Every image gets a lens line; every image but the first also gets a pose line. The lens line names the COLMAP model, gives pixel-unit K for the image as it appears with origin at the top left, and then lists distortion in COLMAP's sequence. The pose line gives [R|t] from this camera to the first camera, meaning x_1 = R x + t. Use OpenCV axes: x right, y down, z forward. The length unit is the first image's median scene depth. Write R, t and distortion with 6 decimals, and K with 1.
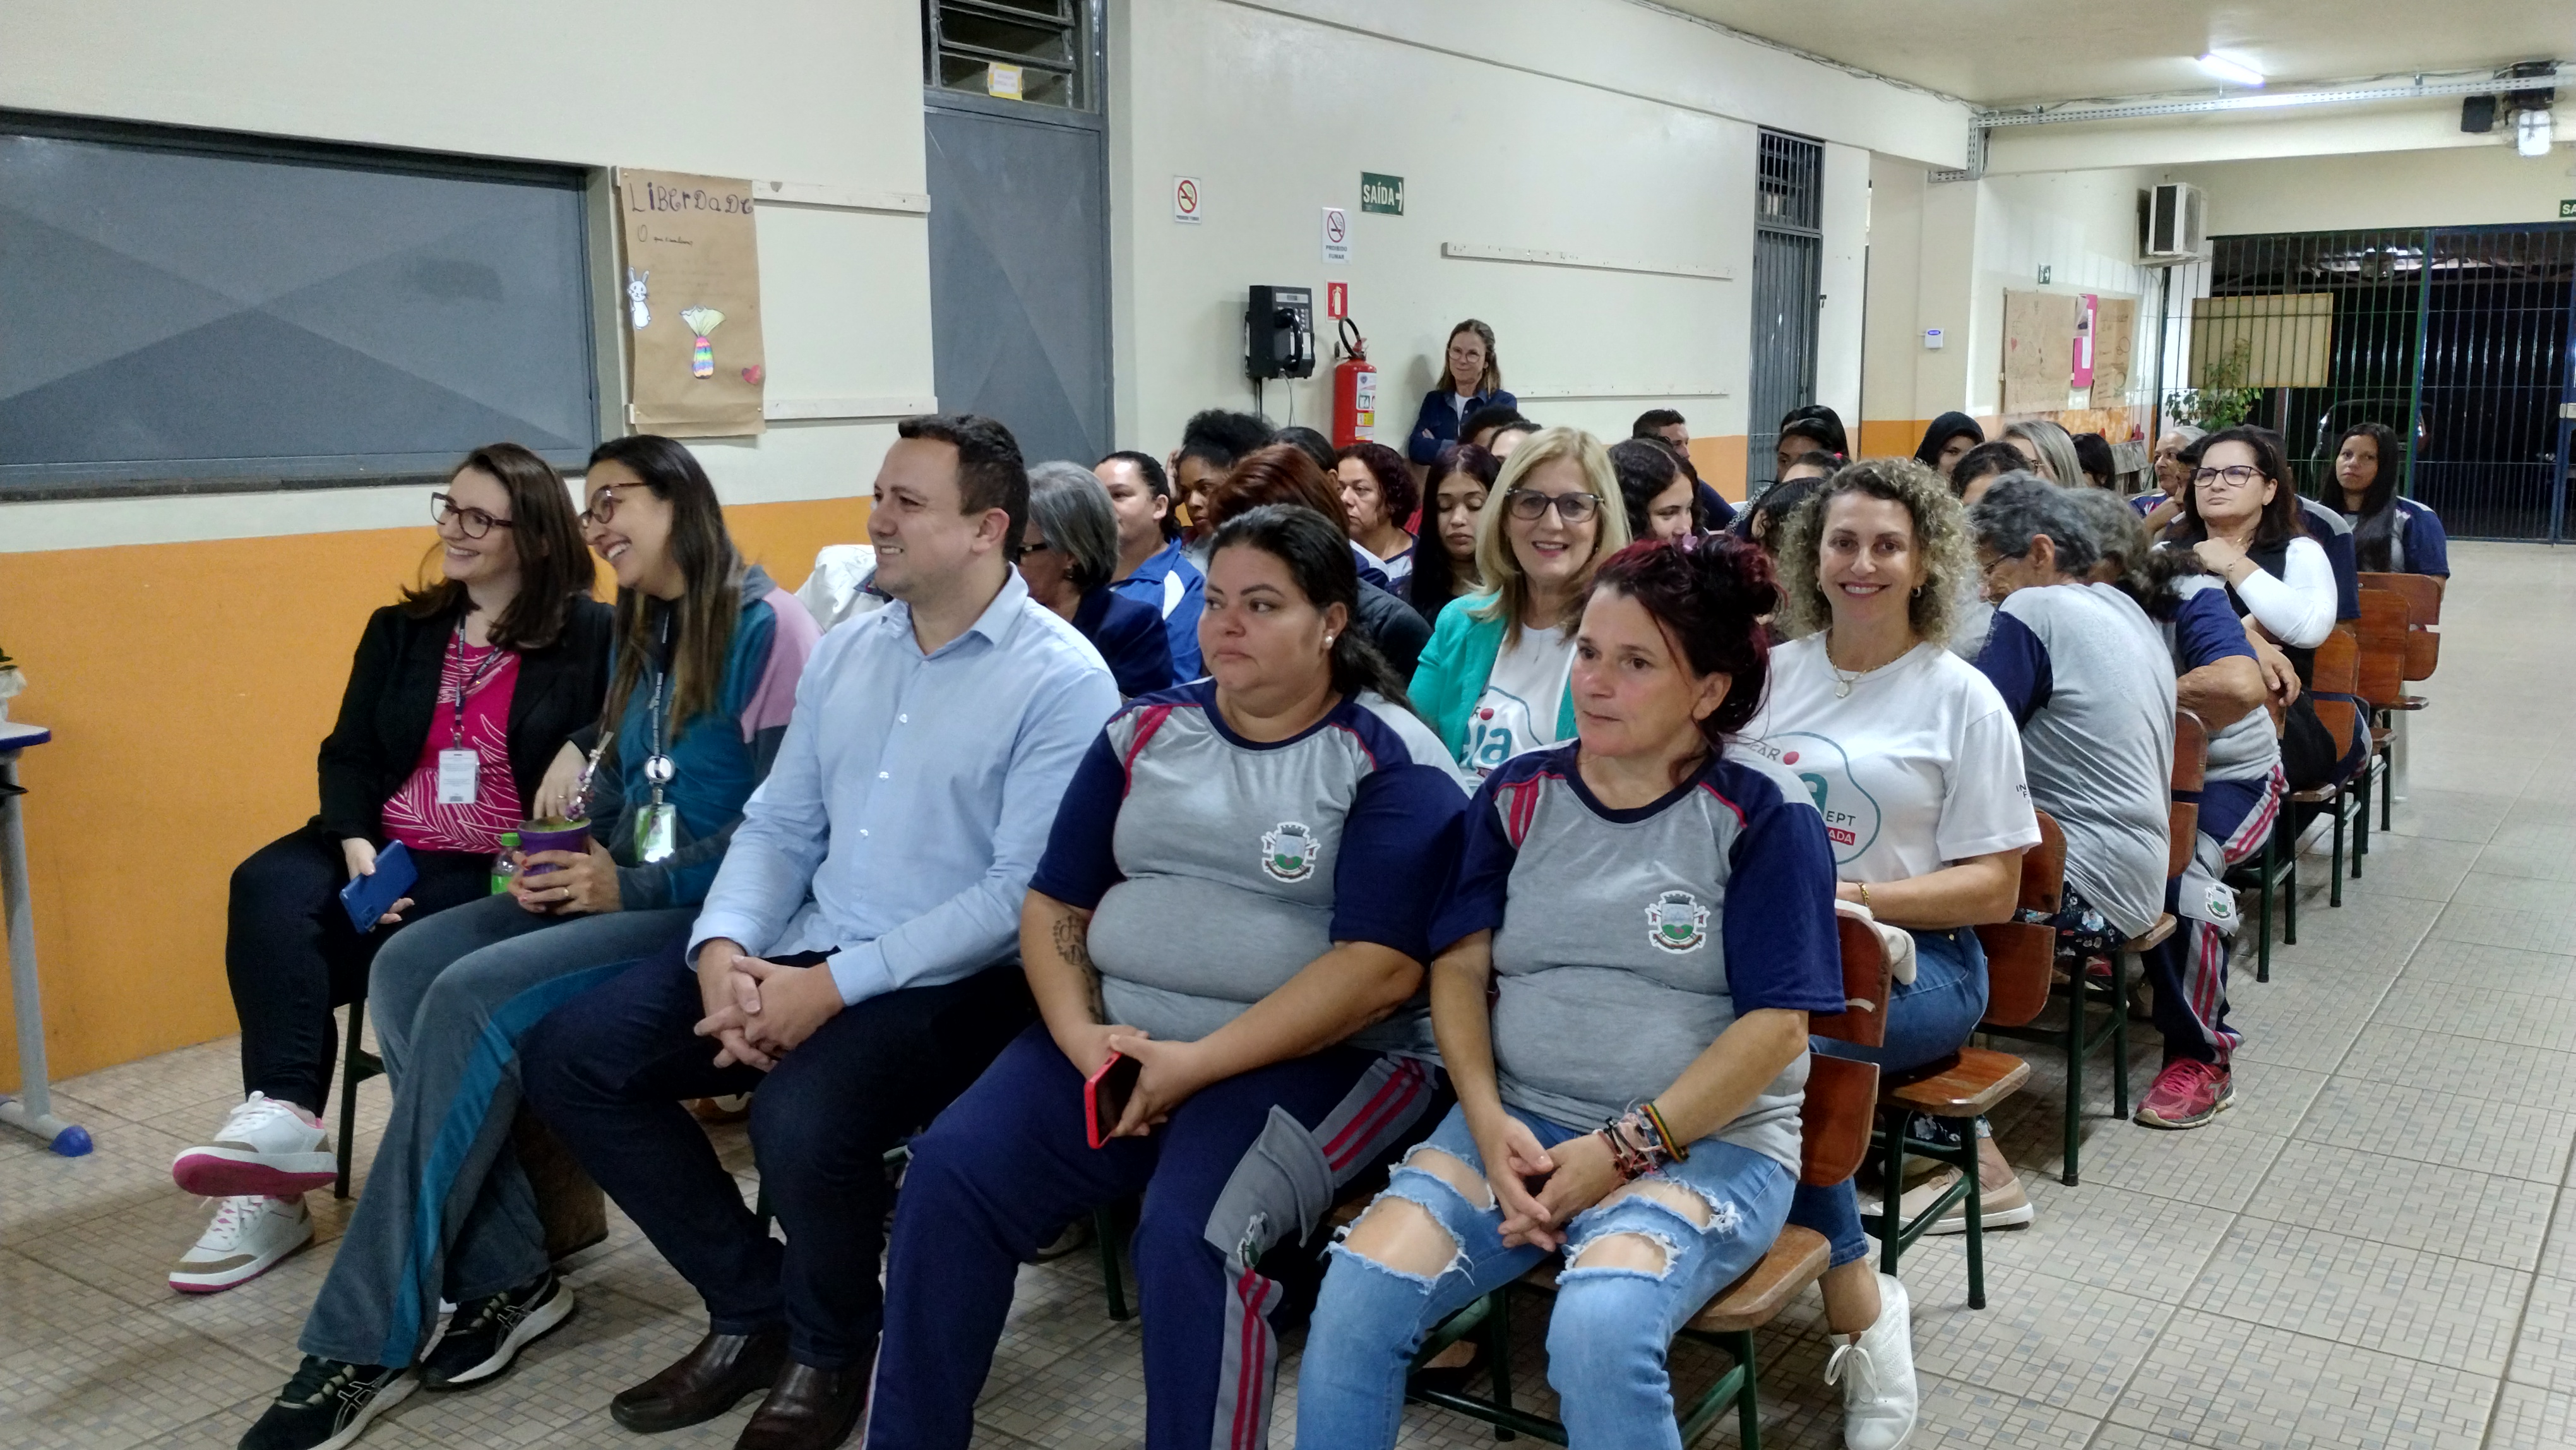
lens RADIAL K [[2111.5, 0, 1291.0], [0, 2111.5, 705.2], [0, 0, 1]] dist [0.064732, -0.080266]
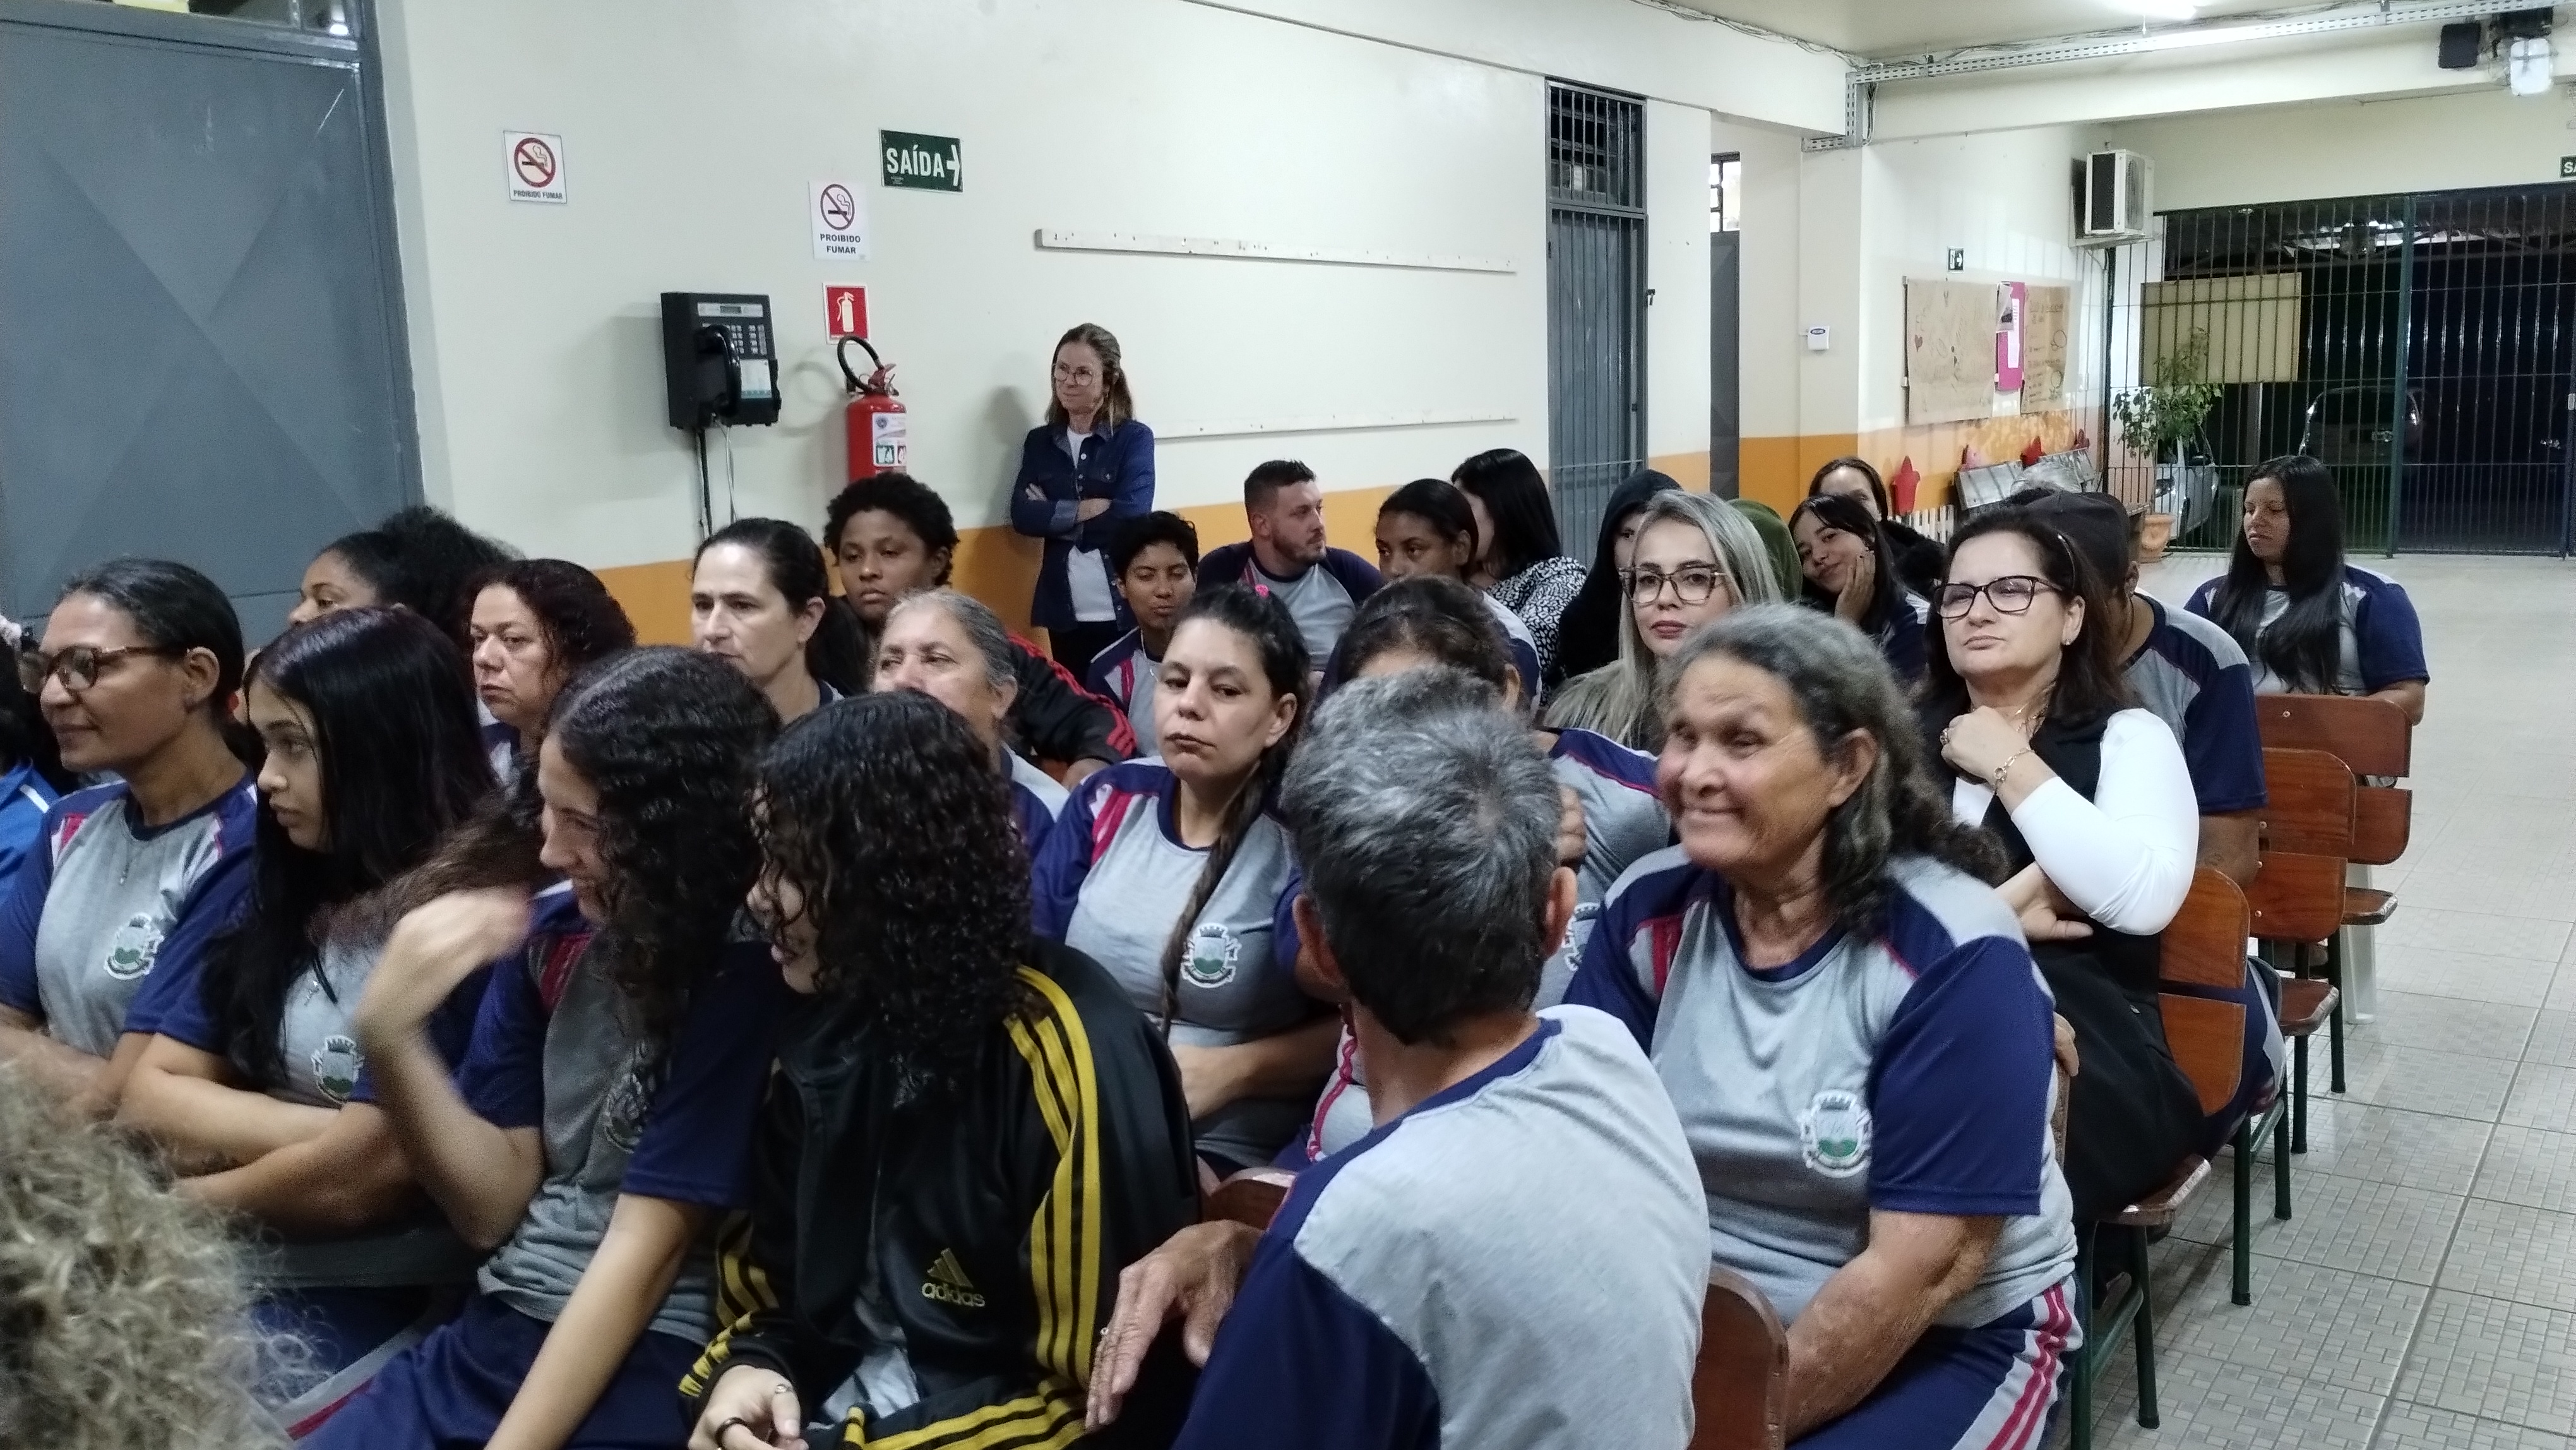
lens RADIAL K [[2111.5, 0, 1298.0], [0, 2111.5, 698.5], [0, 0, 1]] dist [0.064732, -0.080266]
pose [[0.999672, -0.025592, -0.000511, 0.105005], [0.025588, 0.999646, -0.007252, -0.033469], [0.000697, 0.007237, 0.999974, 0.183856]]
